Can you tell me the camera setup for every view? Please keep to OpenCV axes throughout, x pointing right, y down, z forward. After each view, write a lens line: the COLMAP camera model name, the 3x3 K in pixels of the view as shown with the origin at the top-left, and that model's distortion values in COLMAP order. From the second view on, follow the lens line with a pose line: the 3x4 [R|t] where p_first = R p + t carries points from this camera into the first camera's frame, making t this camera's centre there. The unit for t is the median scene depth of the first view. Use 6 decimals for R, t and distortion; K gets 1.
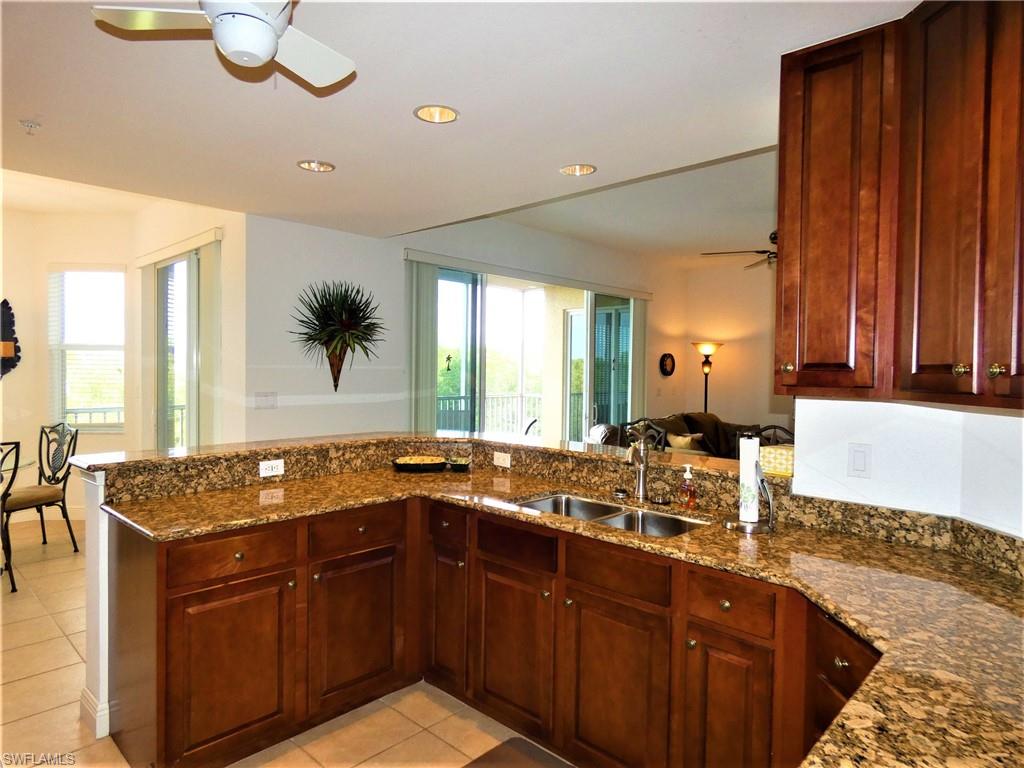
lens RADIAL K [[618.8, 0, 516.1], [0, 618.8, 380.4], [0, 0, 1]] dist [-0.016091, -0.001894]
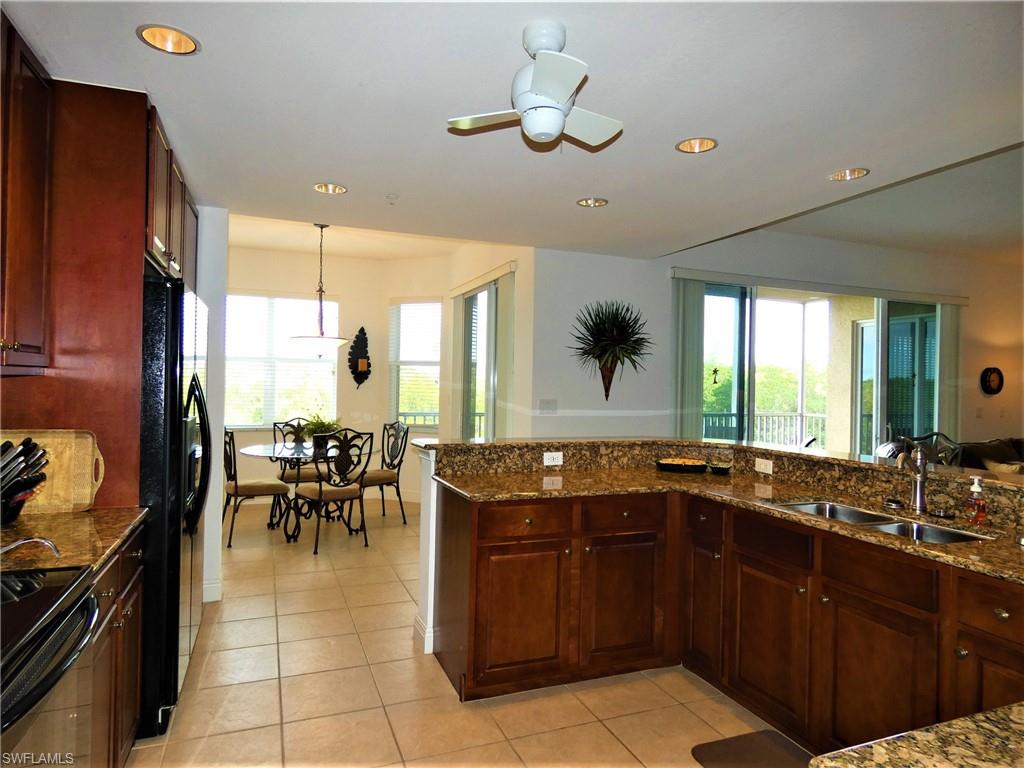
lens RADIAL K [[626.7, 0, 511.3], [0, 626.7, 379.8], [0, 0, 1]] dist [0.017614, 0.001121]
pose [[0.905880, 0.002483, -0.423527, 0.045525], [-0.017712, 0.999330, -0.032026, 0.031473], [0.423164, 0.036514, 0.905317, -0.142650]]
